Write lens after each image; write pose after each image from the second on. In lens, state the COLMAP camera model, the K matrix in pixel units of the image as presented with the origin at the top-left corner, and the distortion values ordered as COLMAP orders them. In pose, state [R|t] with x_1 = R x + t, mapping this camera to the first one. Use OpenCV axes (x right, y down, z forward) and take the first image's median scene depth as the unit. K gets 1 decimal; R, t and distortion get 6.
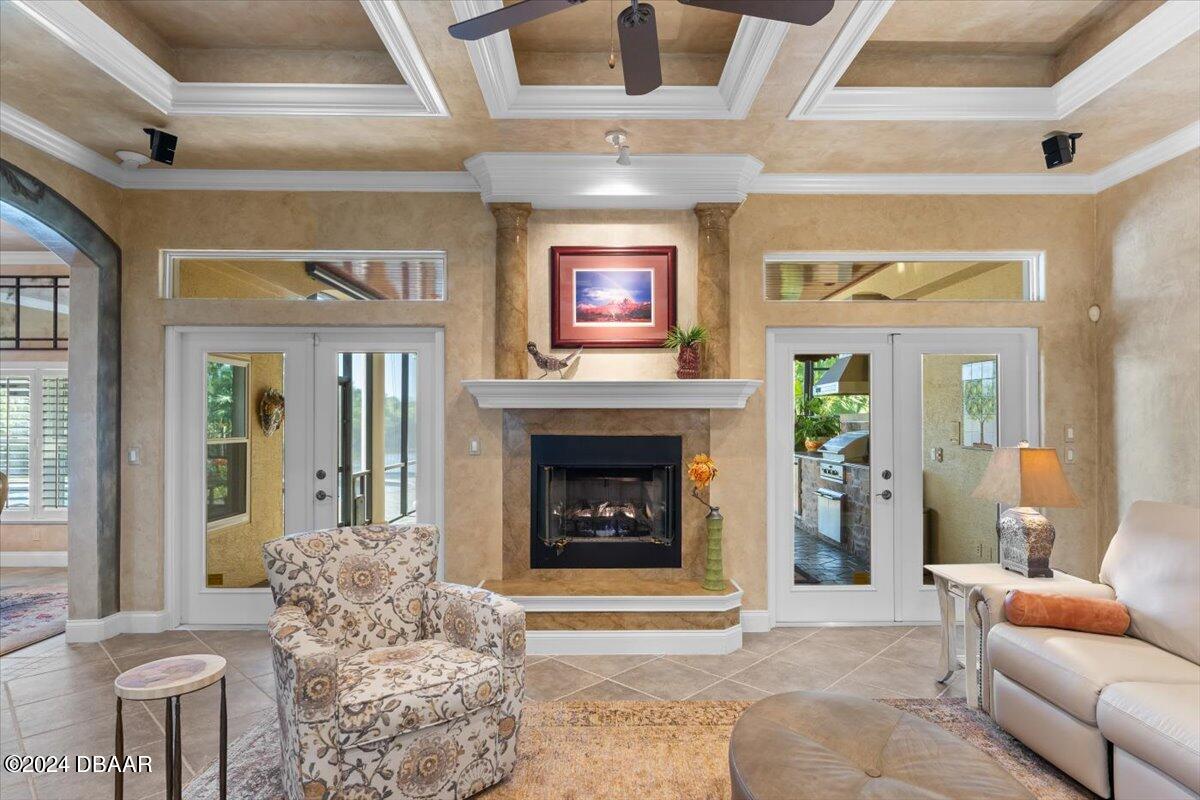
lens RADIAL K [[641.2, 0, 601.8], [0, 641.2, 418.0], [0, 0, 1]] dist [0.000011, -0.000233]
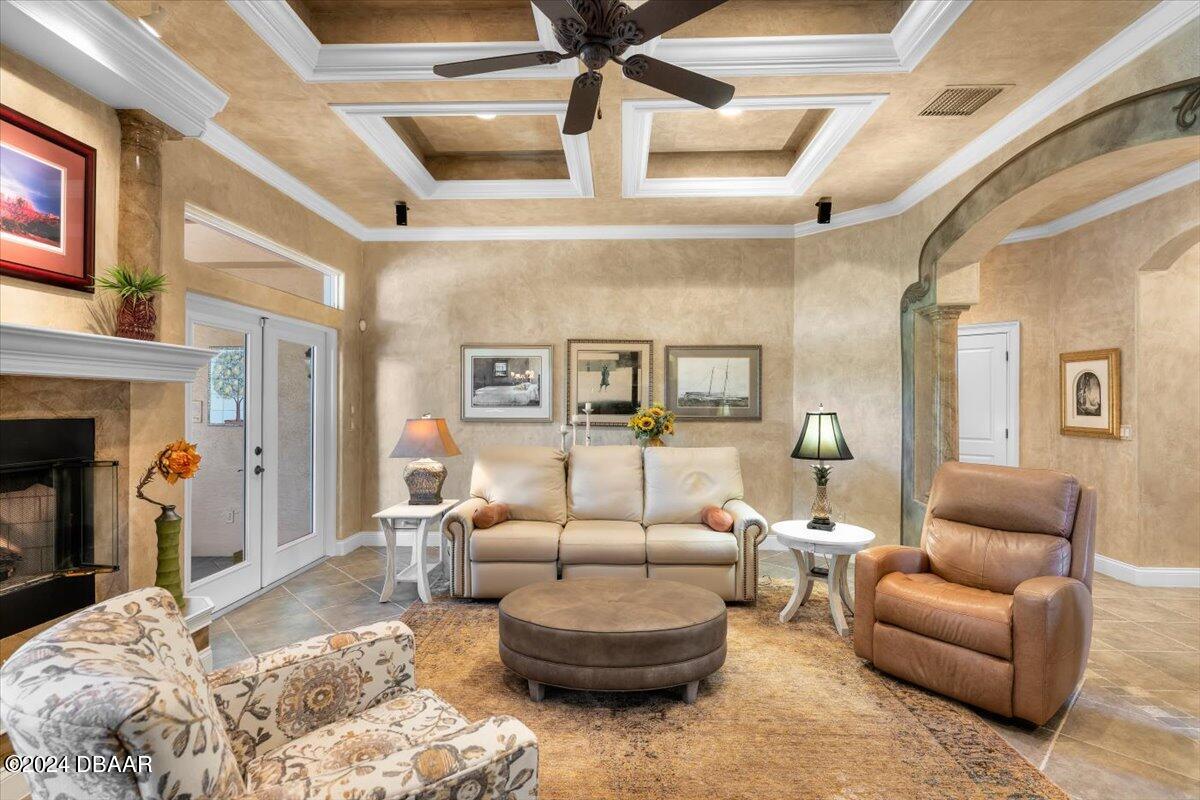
lens RADIAL K [[583.2, 0, 600.0], [0, 583.2, 400.0], [0, 0, 1]] dist [-0.000070, 0.000154]
pose [[0.046415, 0.008177, 0.998889, -0.498312], [-0.009854, 0.999922, -0.007728, 0.007381], [-0.998874, -0.009485, 0.046491, 0.412442]]
